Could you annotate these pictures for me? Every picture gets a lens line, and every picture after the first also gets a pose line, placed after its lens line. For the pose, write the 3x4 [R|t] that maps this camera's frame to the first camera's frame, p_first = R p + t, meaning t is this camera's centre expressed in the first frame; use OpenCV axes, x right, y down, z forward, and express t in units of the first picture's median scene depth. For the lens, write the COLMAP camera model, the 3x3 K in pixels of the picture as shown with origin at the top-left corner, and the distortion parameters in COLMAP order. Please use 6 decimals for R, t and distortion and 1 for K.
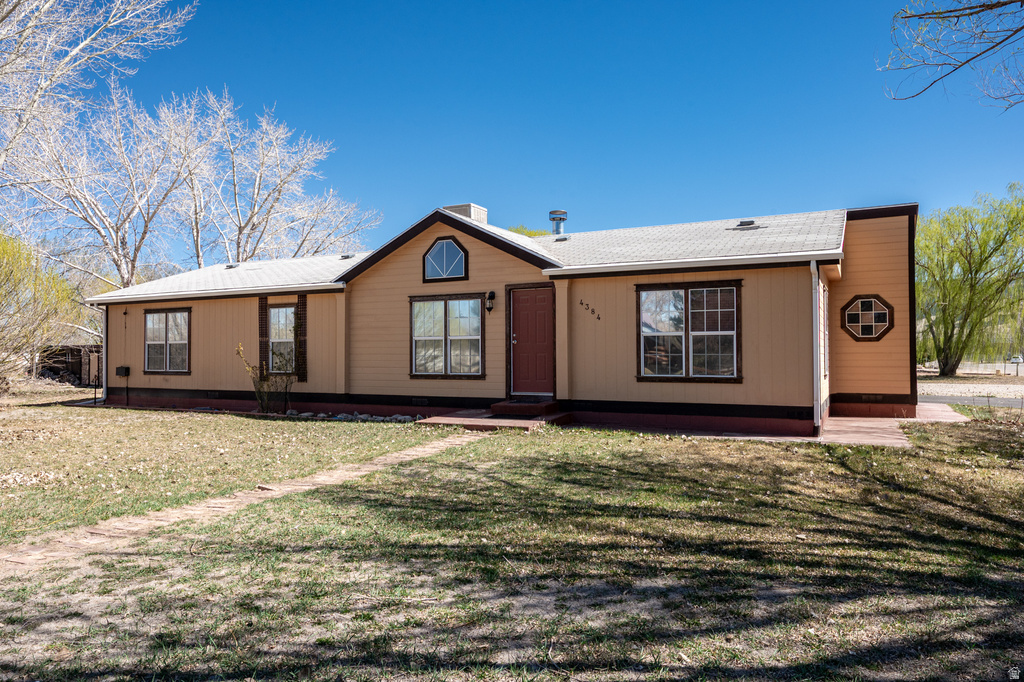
lens RADIAL K [[686.0, 0, 512.0], [0, 686.0, 341.0], [0, 0, 1]] dist [0.004356, 0.000423]
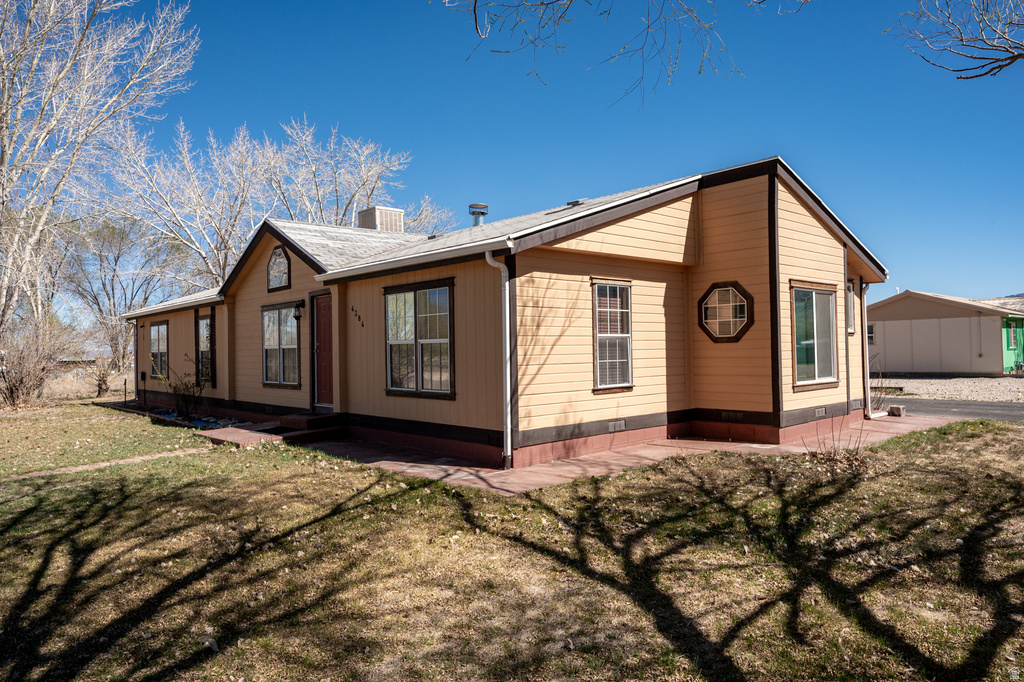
lens RADIAL K [[668.6, 0, 512.0], [0, 668.6, 341.0], [0, 0, 1]] dist [0.003581, 0.000708]
pose [[0.932103, -0.018577, -0.361717, 0.574203], [0.024190, 0.999647, 0.010995, -0.015470], [0.361385, -0.018998, 0.932223, 0.212964]]
